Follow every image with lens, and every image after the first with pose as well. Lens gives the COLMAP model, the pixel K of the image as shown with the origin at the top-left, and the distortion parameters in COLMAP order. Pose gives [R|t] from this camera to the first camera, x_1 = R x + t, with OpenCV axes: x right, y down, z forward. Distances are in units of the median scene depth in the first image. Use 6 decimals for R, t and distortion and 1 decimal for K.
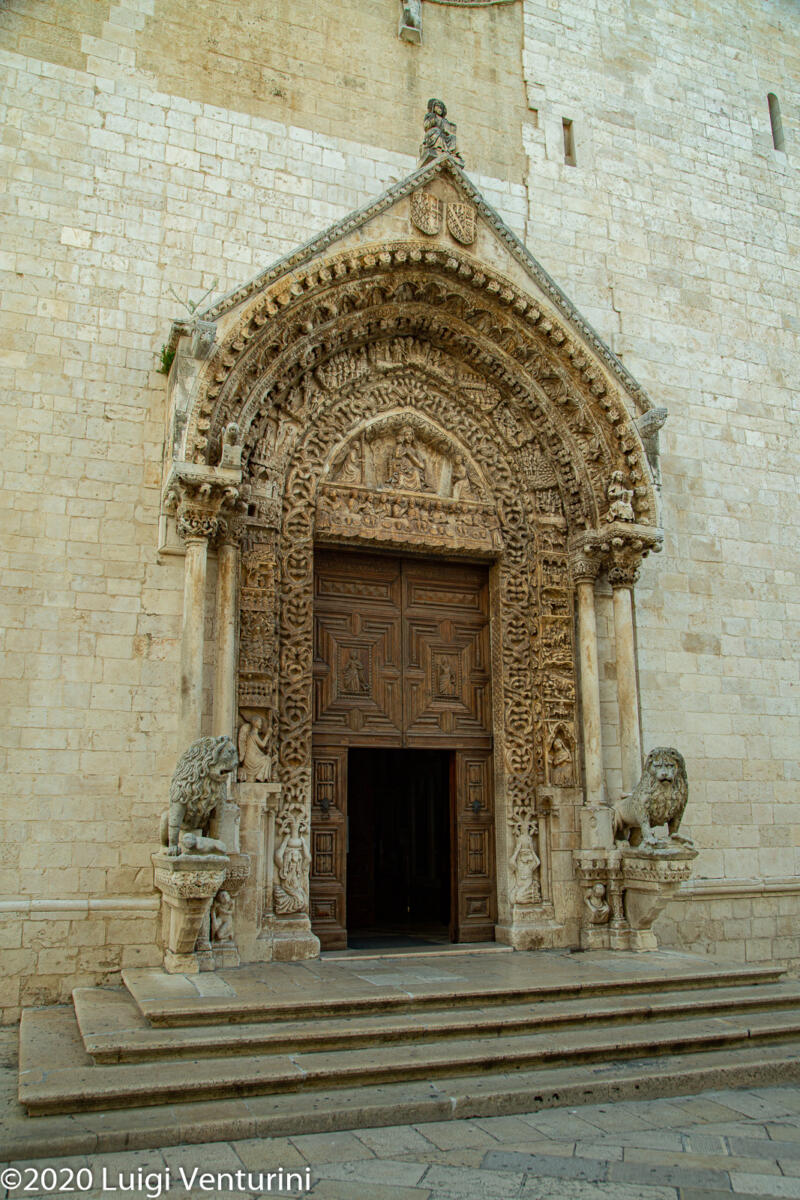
lens RADIAL K [[953.3, 0, 409.1], [0, 953.3, 610.6], [0, 0, 1]] dist [-0.067766, 0.072344]
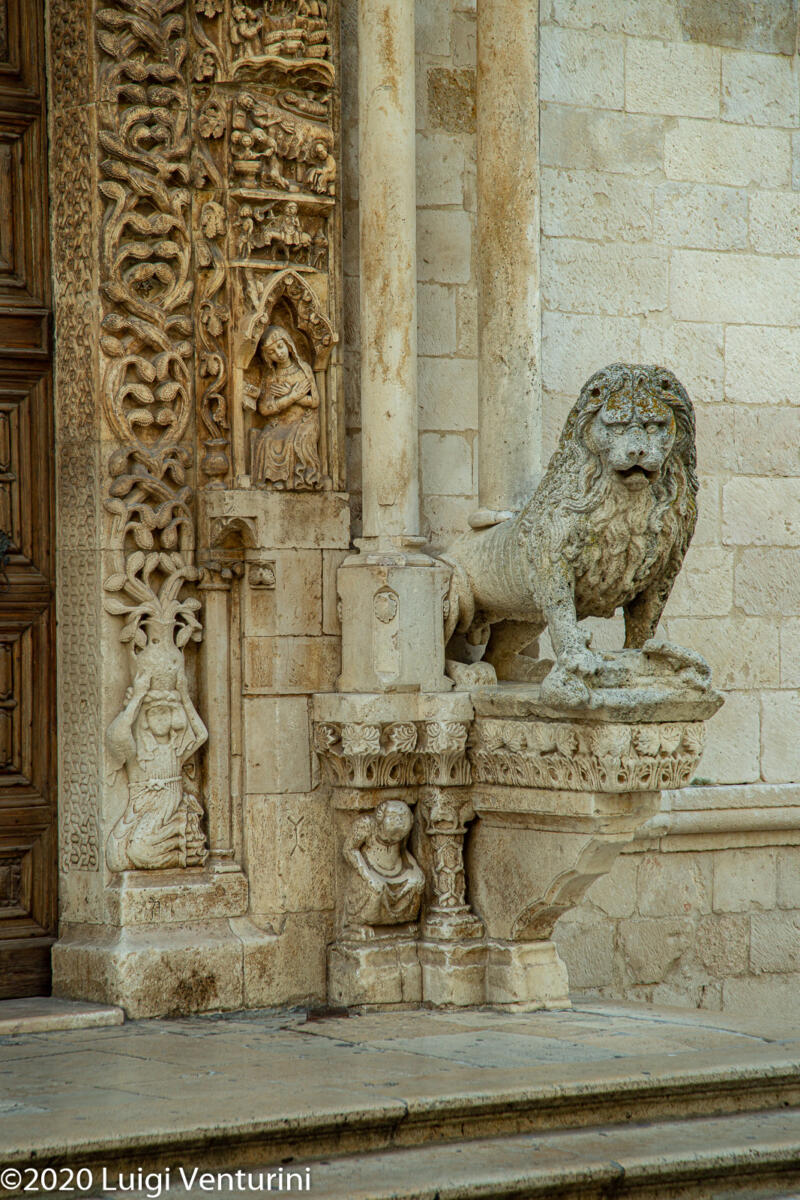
lens RADIAL K [[3541.0, 0, 408.5], [0, 3541.0, 597.8], [0, 0, 1]] dist [0.642032, 0.000000]
pose [[0.957580, 0.000308, 0.288167, -0.126202], [-0.060946, 0.977595, 0.201480, -0.009255], [-0.281649, -0.210496, 0.936144, -0.069242]]
